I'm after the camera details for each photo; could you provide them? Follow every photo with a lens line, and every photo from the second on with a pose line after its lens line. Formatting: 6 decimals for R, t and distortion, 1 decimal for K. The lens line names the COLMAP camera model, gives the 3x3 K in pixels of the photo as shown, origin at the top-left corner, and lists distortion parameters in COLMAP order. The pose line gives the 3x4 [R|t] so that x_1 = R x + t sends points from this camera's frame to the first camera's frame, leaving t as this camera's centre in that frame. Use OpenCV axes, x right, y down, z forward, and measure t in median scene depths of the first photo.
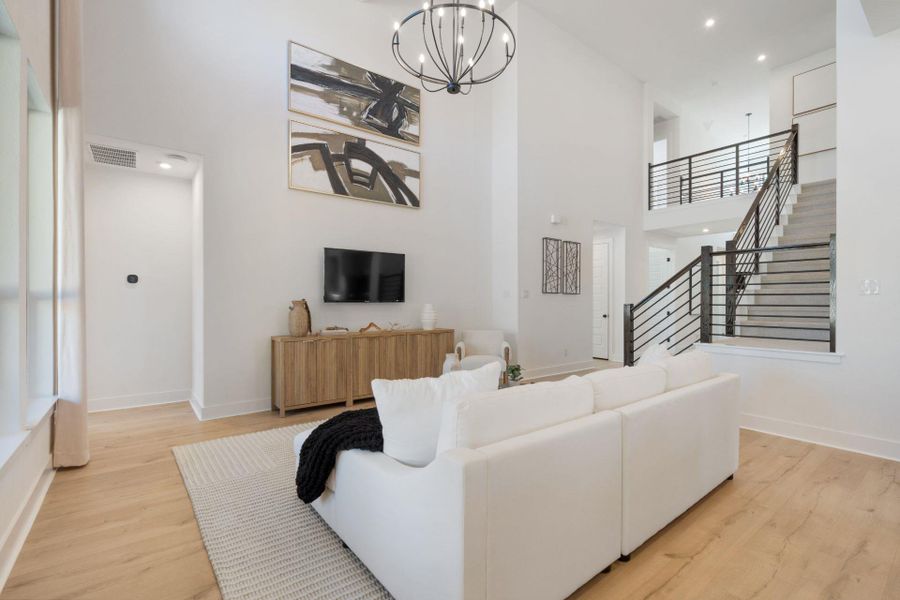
lens RADIAL K [[406.1, 0, 450.3], [0, 406.1, 298.2], [0, 0, 1]] dist [-0.001948, -0.000139]
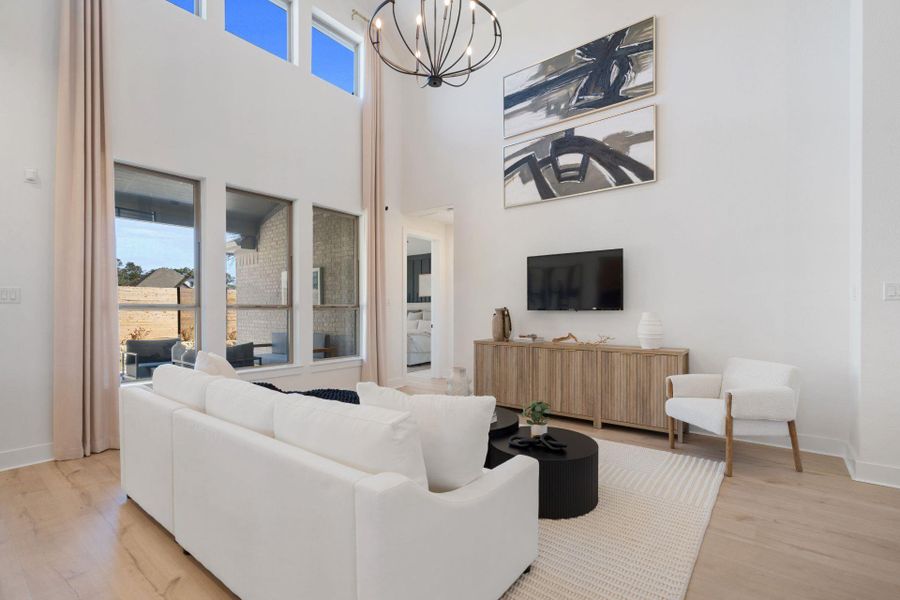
lens RADIAL K [[415.7, 0, 449.2], [0, 415.7, 303.2], [0, 0, 1]] dist [0.014915, -0.000161]
pose [[0.239026, -0.011112, -0.970950, 0.630248], [0.003854, 0.999938, -0.010495, 0.003441], [0.971005, -0.001233, 0.239054, 0.530065]]
